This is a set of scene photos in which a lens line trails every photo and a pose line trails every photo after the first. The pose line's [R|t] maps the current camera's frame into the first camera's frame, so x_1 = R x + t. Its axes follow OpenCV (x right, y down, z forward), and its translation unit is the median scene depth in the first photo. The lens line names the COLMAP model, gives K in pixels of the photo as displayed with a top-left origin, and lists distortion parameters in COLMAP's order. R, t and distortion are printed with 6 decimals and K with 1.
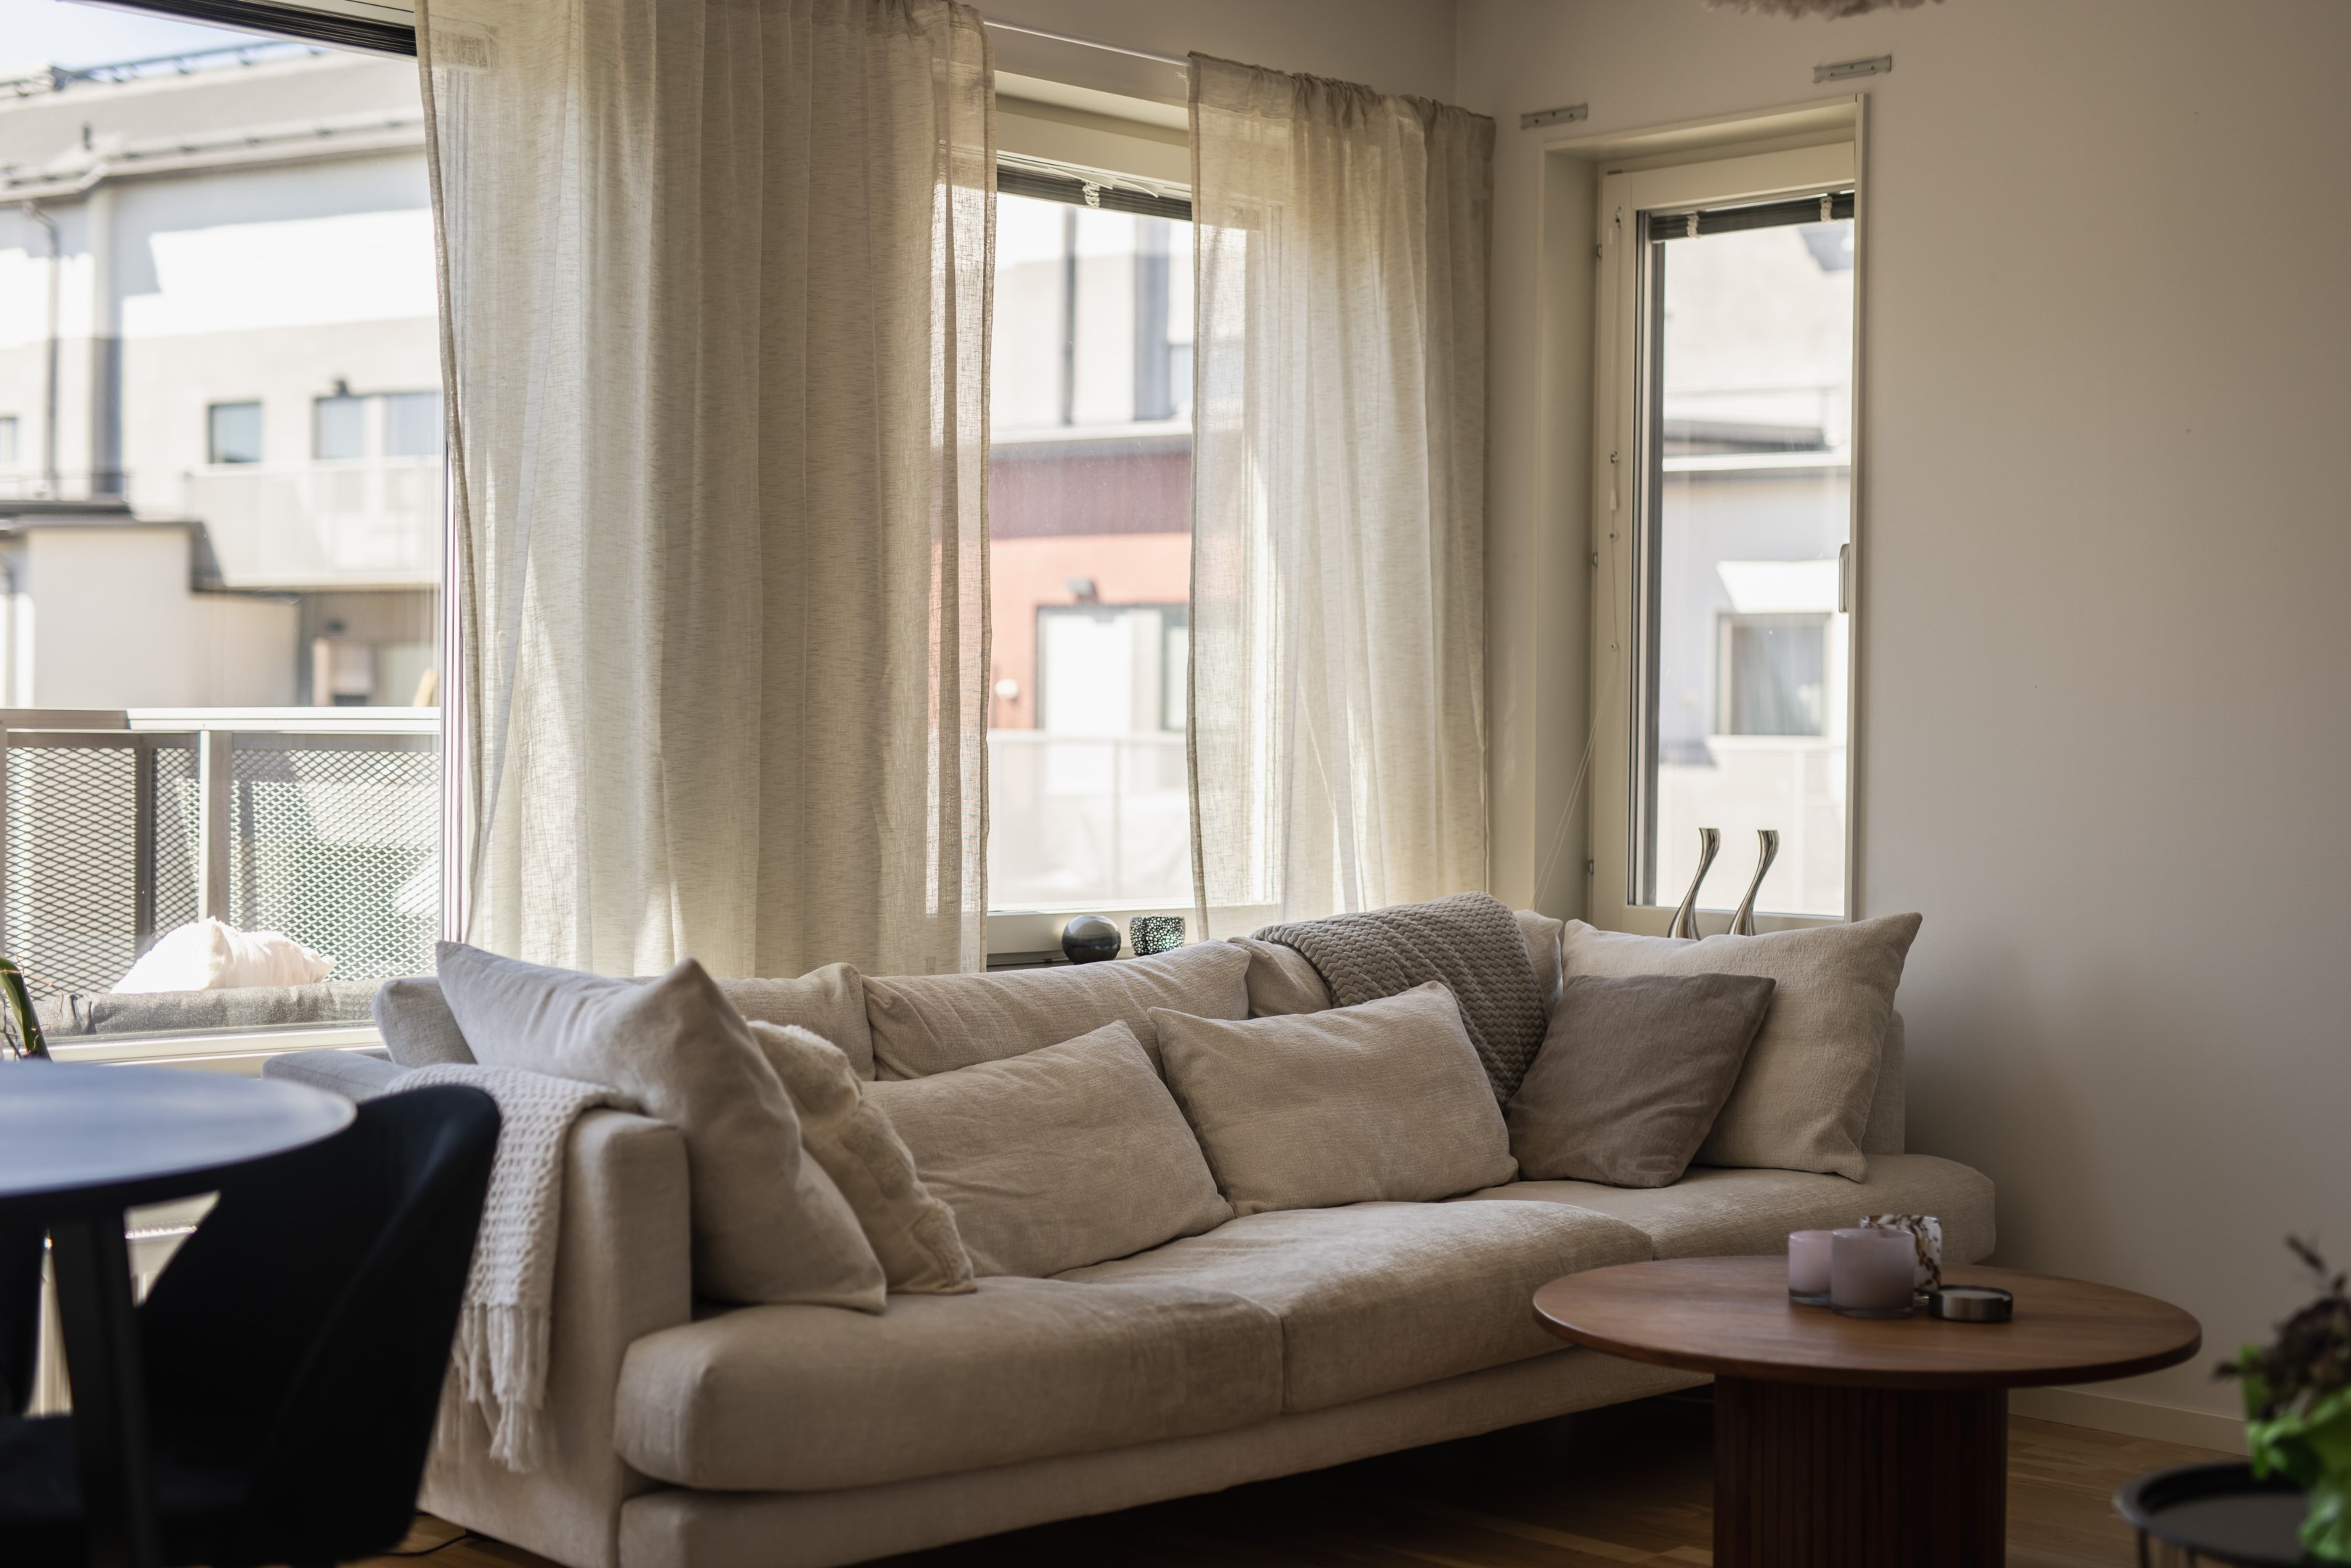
lens RADIAL K [[3319.6, 0, 1222.0], [0, 3319.6, 765.8], [0, 0, 1]] dist [-0.010873, 0.020564]
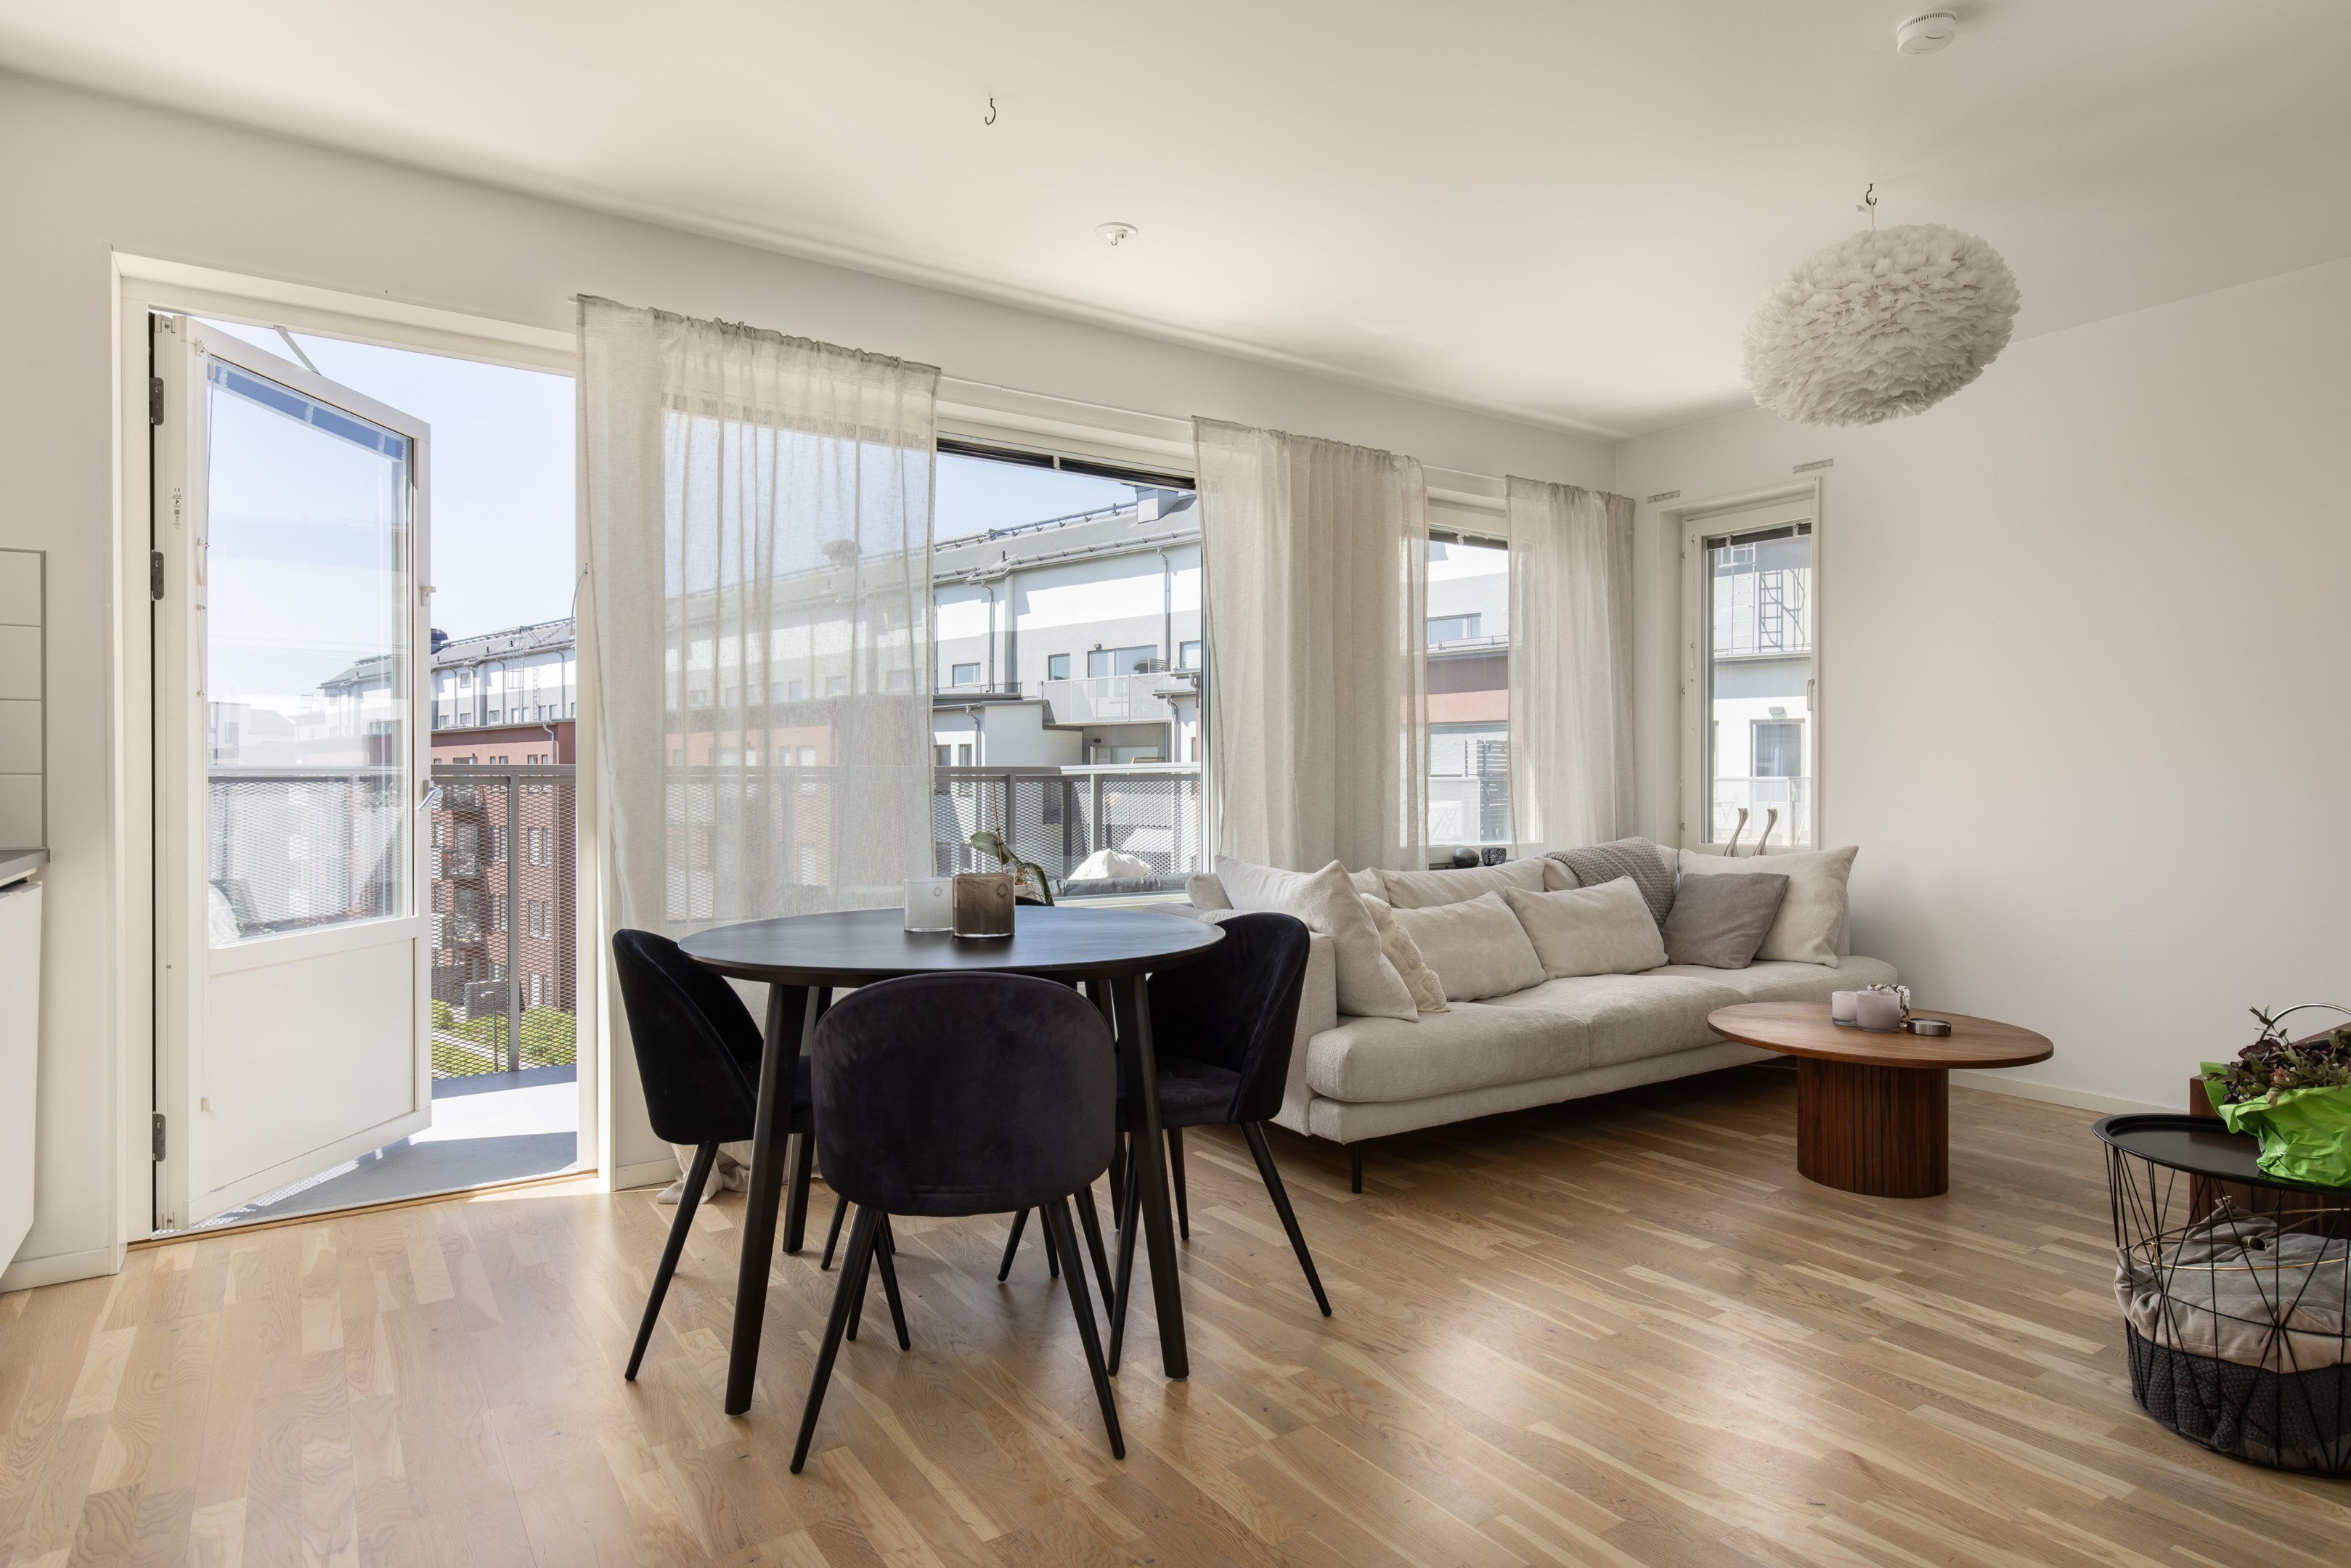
lens RADIAL K [[1306.3, 0, 1175.5], [0, 1306.3, 784.0], [0, 0, 1]] dist [-0.001827, 0.000259]
pose [[0.981123, -0.010499, -0.193100, -0.068282], [0.009194, 0.999928, -0.007655, 0.006260], [0.193167, 0.005735, 0.981149, 0.065807]]
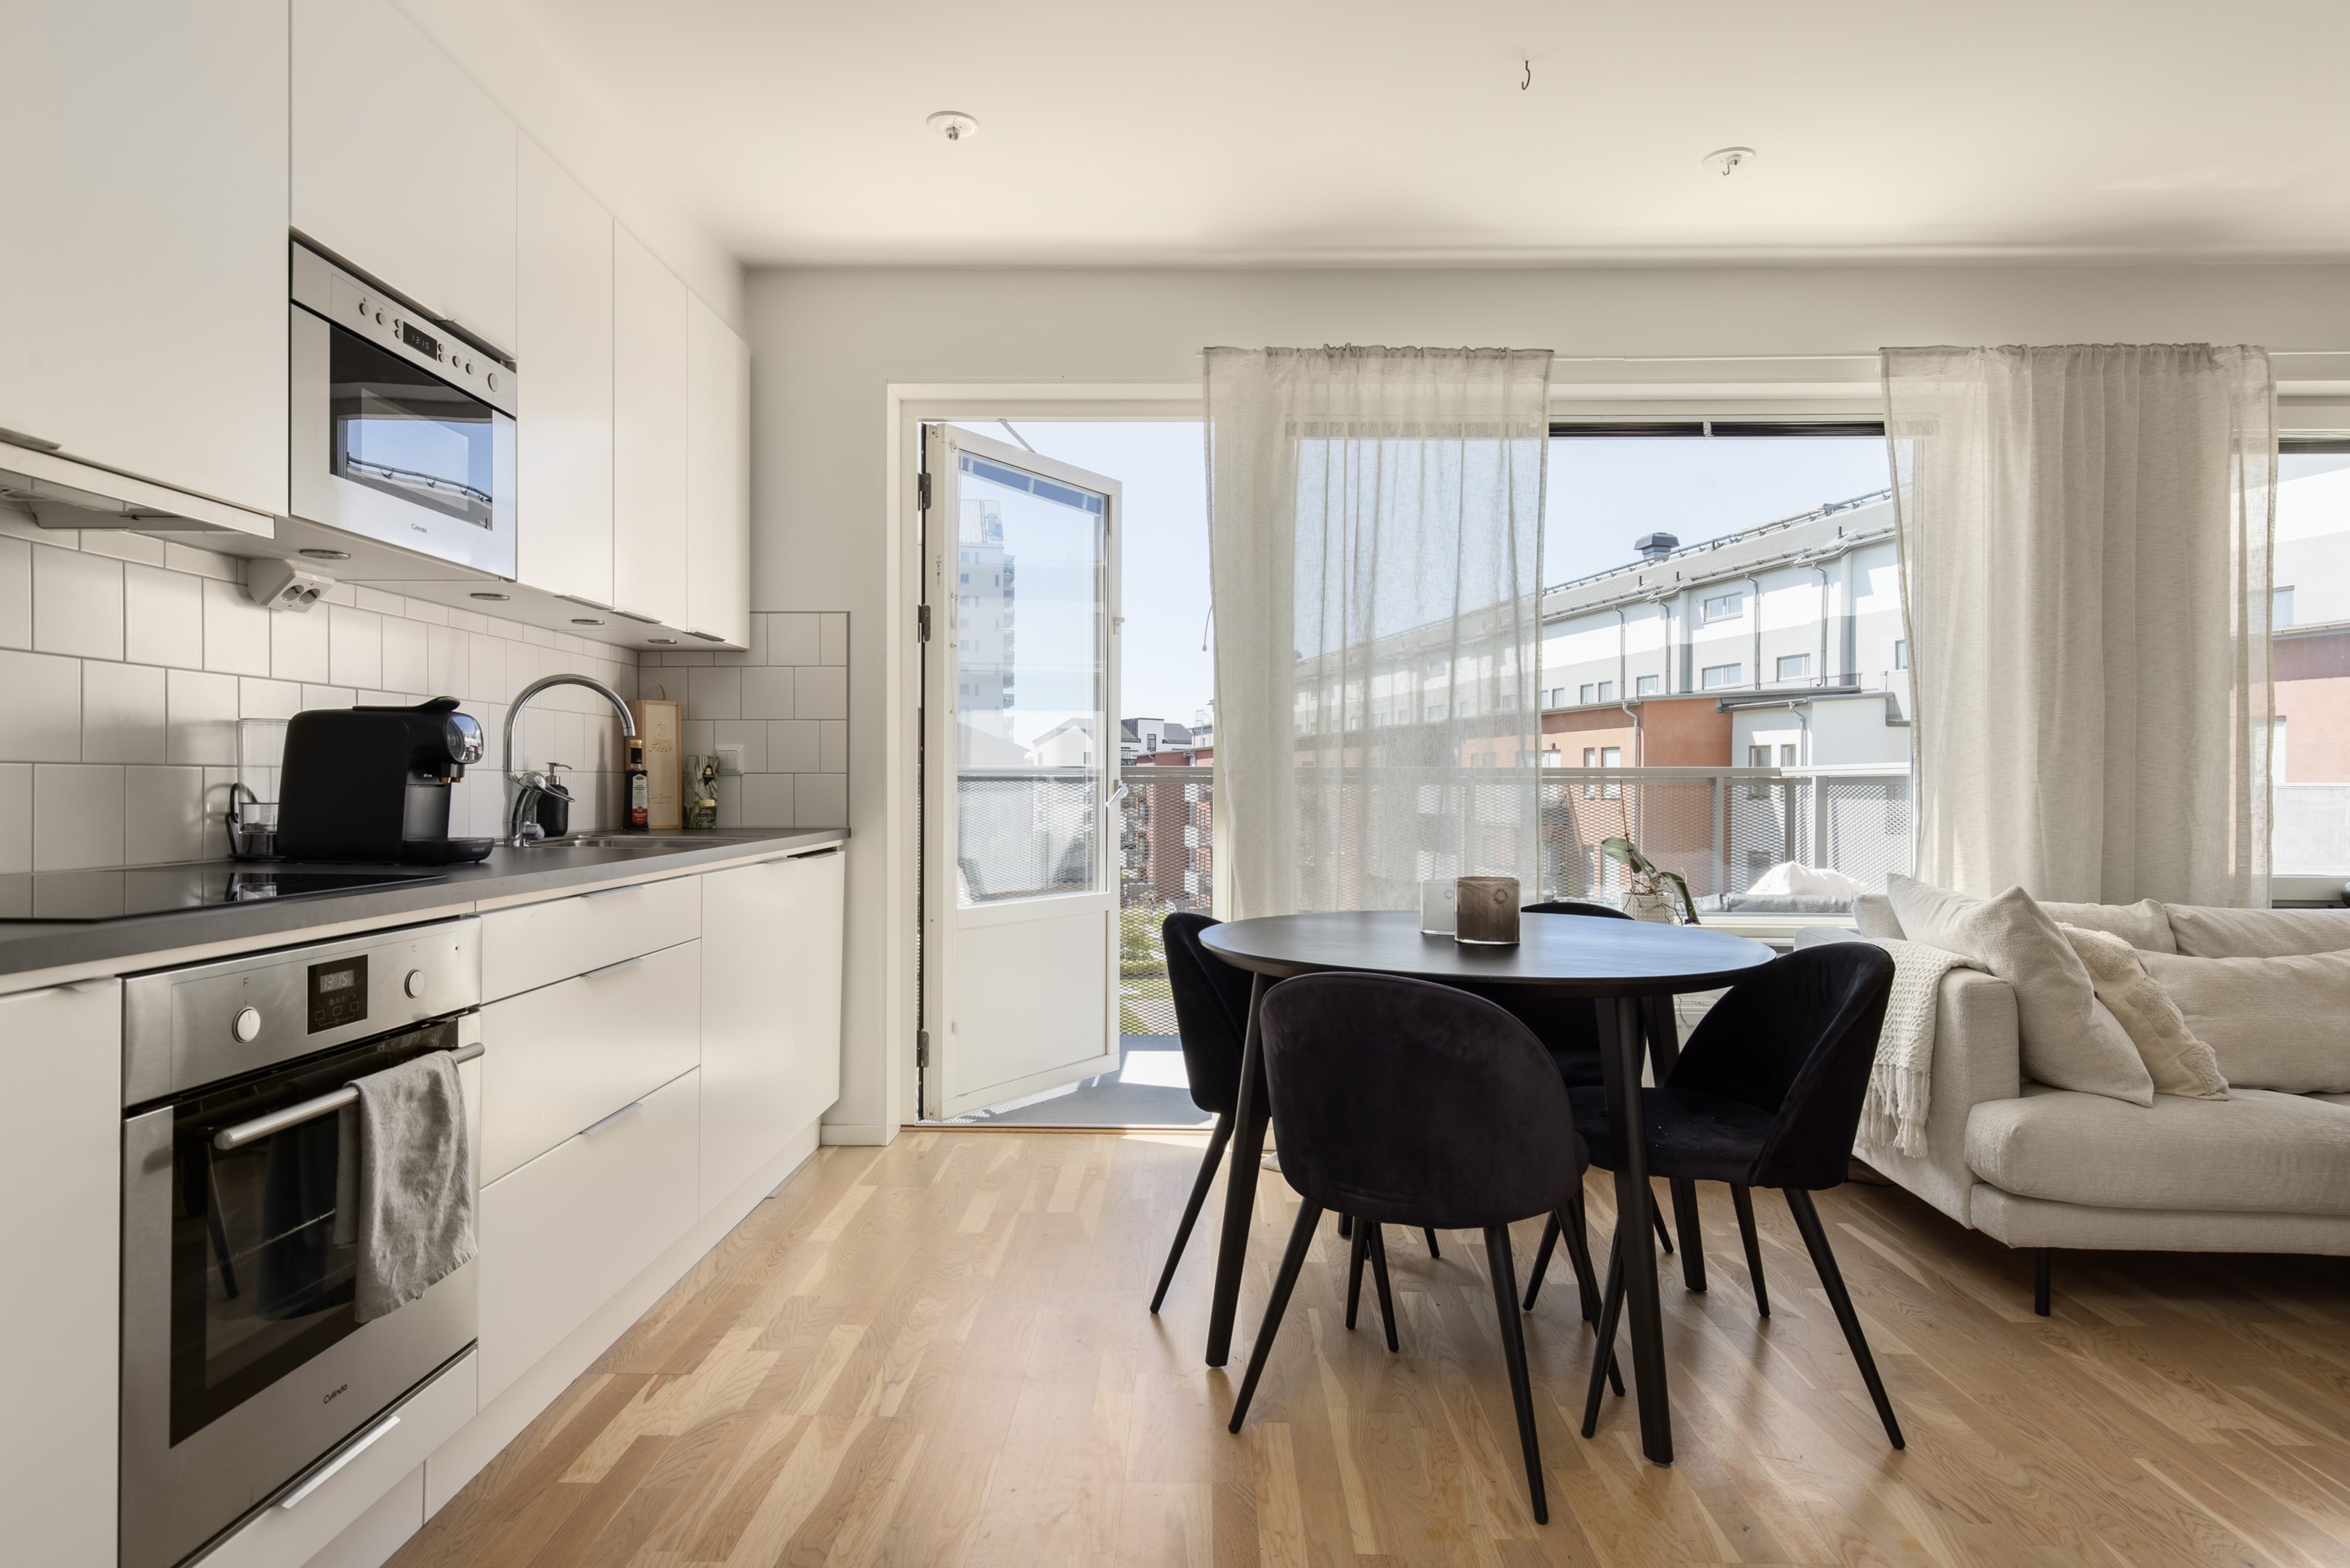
lens RADIAL K [[1306.7, 0, 1155.3], [0, 1306.7, 786.7], [0, 0, 1]] dist [-0.001593, 0.000264]
pose [[0.680508, -0.004696, -0.732726, 0.030229], [-0.003485, 0.999947, -0.009645, 0.007773], [0.732733, 0.009117, 0.680456, 0.126900]]
